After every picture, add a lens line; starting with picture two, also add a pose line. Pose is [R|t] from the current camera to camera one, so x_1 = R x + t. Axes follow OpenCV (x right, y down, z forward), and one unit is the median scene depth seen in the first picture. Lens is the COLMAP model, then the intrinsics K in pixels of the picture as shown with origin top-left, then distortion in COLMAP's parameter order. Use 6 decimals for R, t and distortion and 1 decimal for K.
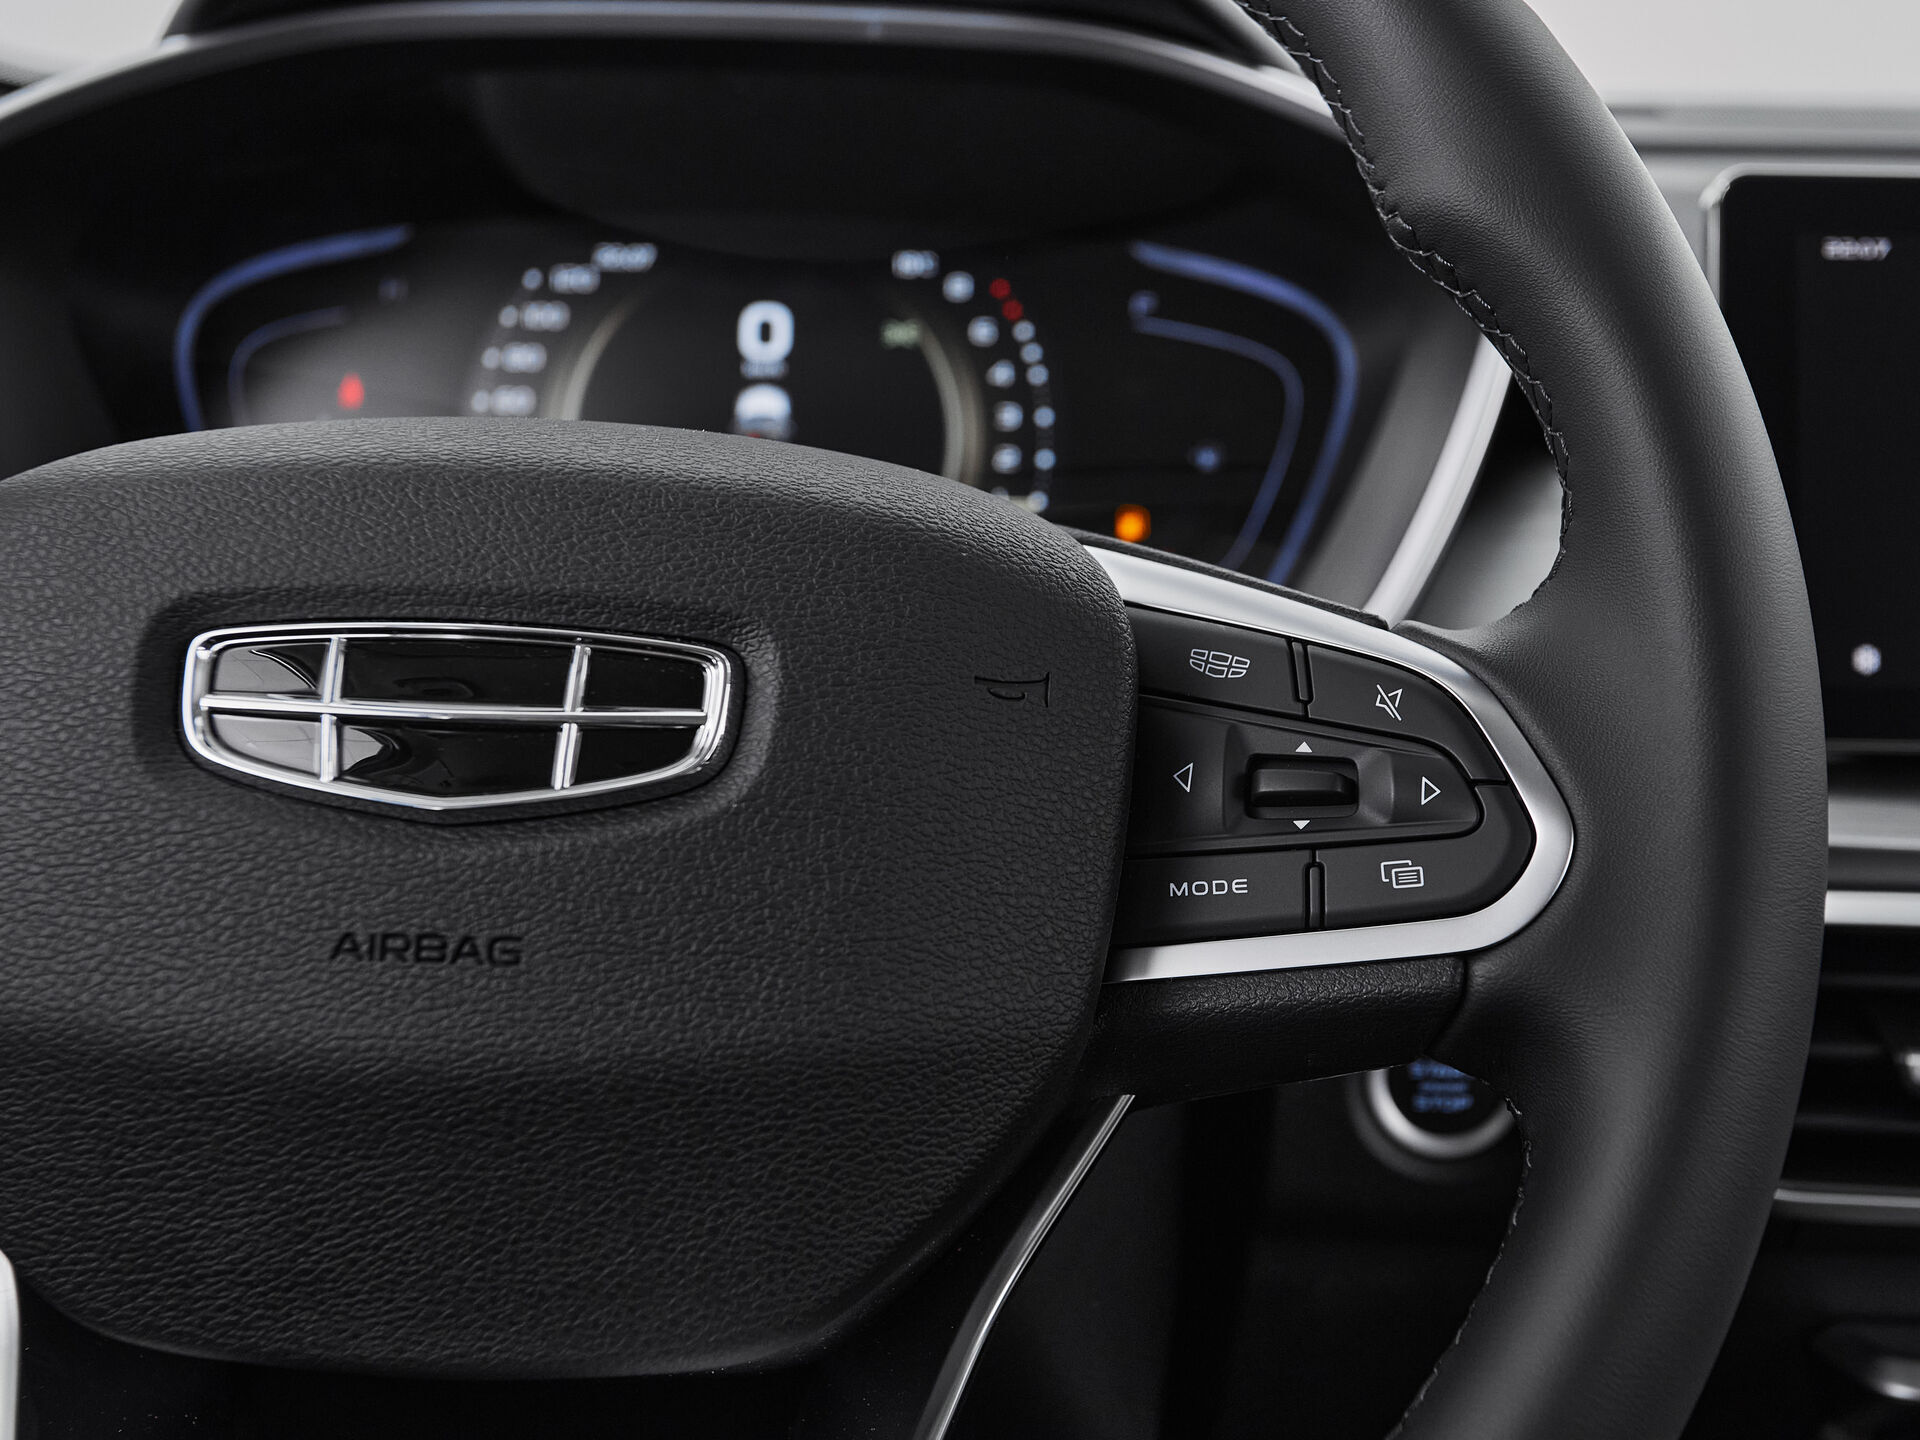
lens RADIAL K [[2585.9, 0, 1070.0], [0, 2585.9, 722.1], [0, 0, 1]] dist [0.043556, 0.000000]
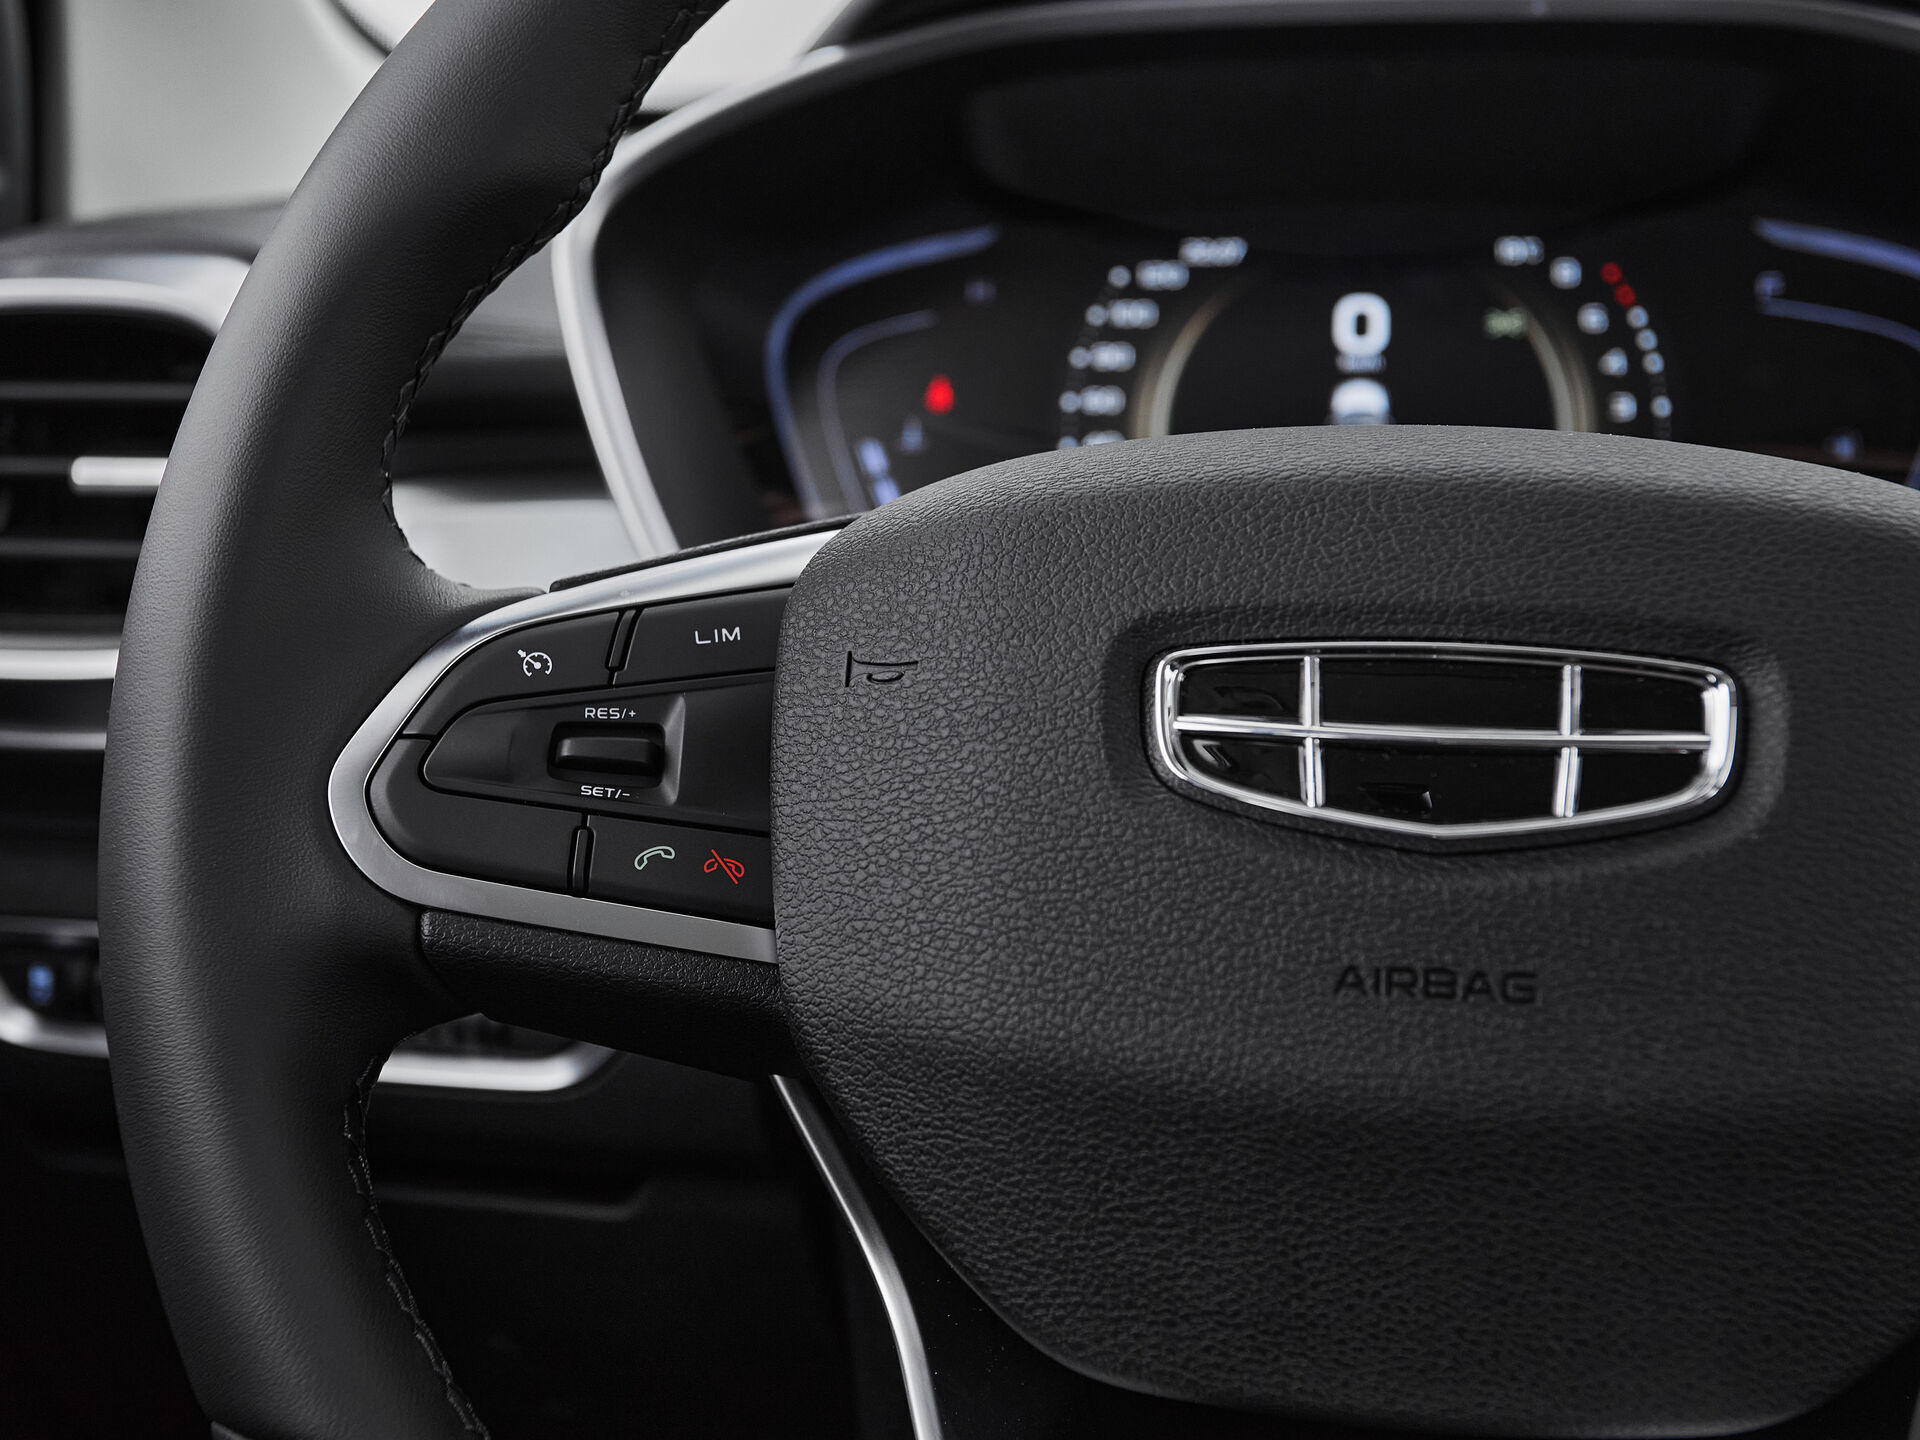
lens RADIAL K [[2585.9, 0, 889.6], [0, 2585.9, 705.7], [0, 0, 1]] dist [0.043556, 0.000000]
pose [[0.989557, 0.000354, -0.144140, -0.297414], [-0.000385, 1.000000, -0.000193, -0.014521], [0.144140, 0.000246, 0.989557, 0.024491]]
